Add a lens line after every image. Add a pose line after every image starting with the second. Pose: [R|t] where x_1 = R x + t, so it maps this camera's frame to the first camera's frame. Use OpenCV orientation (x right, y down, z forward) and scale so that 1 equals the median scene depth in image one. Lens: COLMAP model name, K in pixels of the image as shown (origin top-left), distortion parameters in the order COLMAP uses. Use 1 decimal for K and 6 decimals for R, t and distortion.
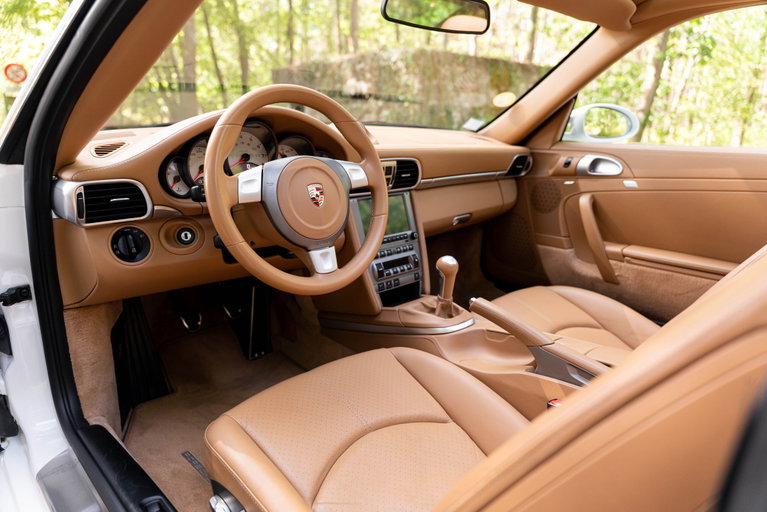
lens RADIAL K [[503.6, 0, 383.5], [0, 503.6, 256.0], [0, 0, 1]] dist [-0.013585, -0.001088]
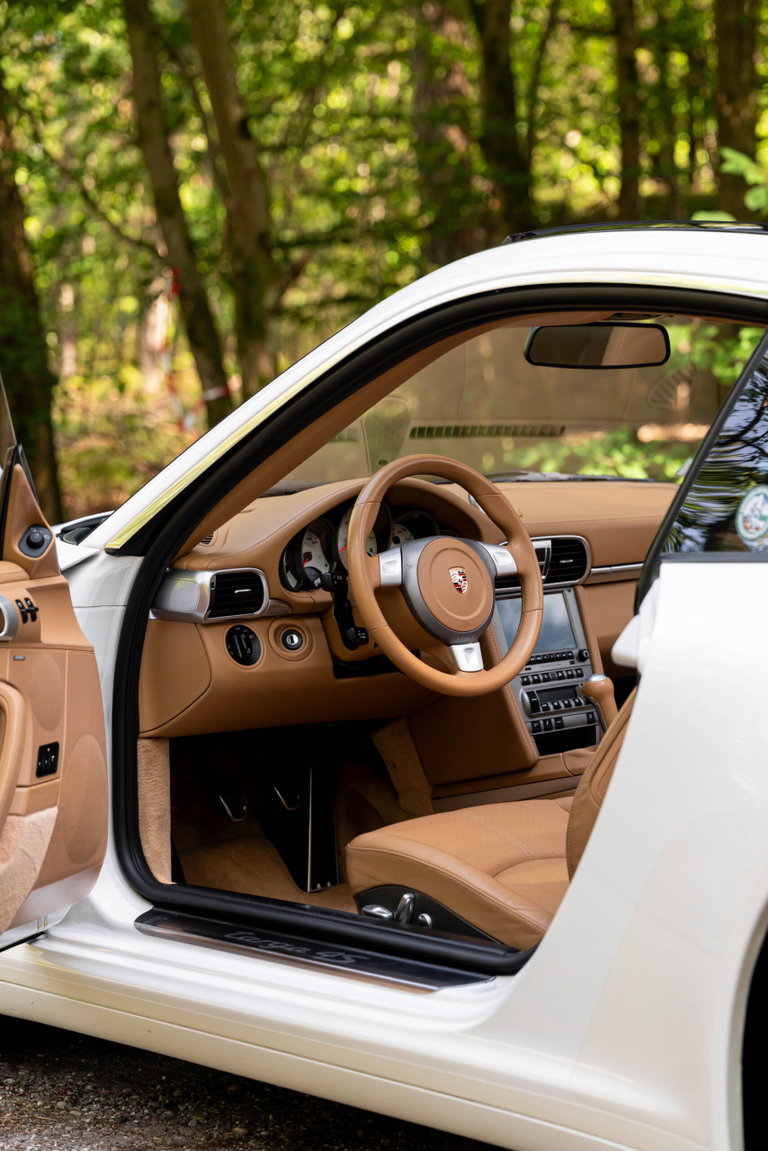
lens RADIAL K [[2181.5, 0, 384.0], [0, 2181.5, 575.5], [0, 0, 1]] dist [-0.003185, -0.020079]
pose [[0.997893, -0.036038, -0.053955, -0.049620], [0.025379, 0.982109, -0.186593, 0.466687], [0.059714, 0.184830, 0.980955, -2.208683]]
